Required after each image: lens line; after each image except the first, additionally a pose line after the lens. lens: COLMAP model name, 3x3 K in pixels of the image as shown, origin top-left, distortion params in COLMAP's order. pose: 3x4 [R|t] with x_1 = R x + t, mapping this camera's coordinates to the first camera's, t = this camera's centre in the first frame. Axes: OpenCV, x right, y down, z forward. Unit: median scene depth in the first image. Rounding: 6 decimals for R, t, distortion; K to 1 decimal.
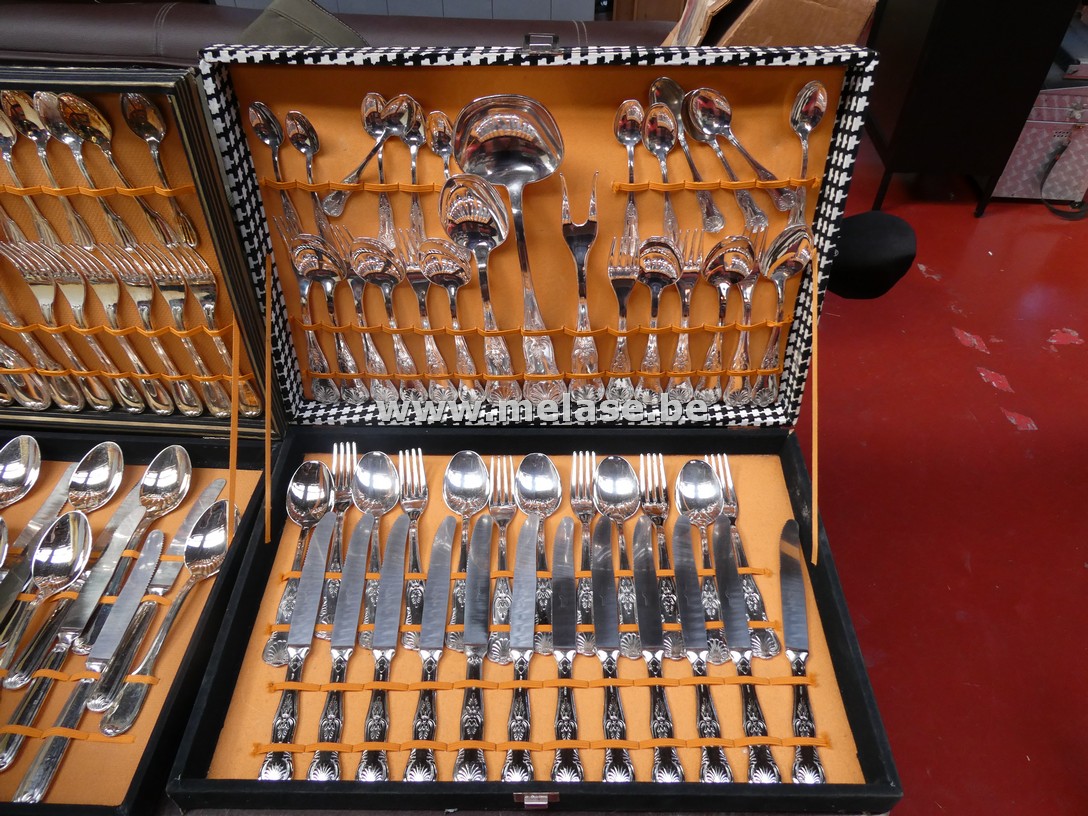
lens RADIAL K [[744.5, 0, 544.0], [0, 744.5, 408.0], [0, 0, 1]] dist [0.004364, -0.005120]
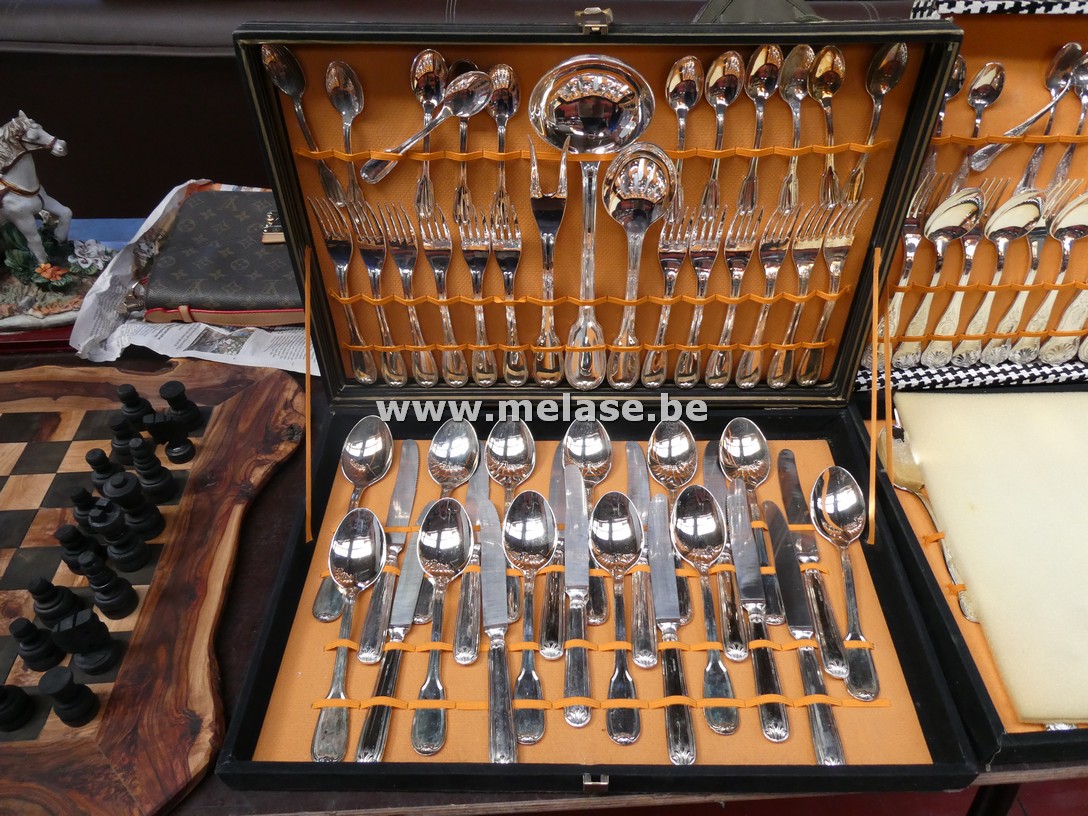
lens RADIAL K [[765.8, 0, 528.0], [0, 765.8, 413.2], [0, 0, 1]] dist [0.022218, -0.008208]
pose [[0.999525, -0.018151, 0.024910, -0.406802], [0.017040, 0.998881, 0.044113, 0.004489], [-0.025683, -0.043667, 0.998716, -0.012859]]
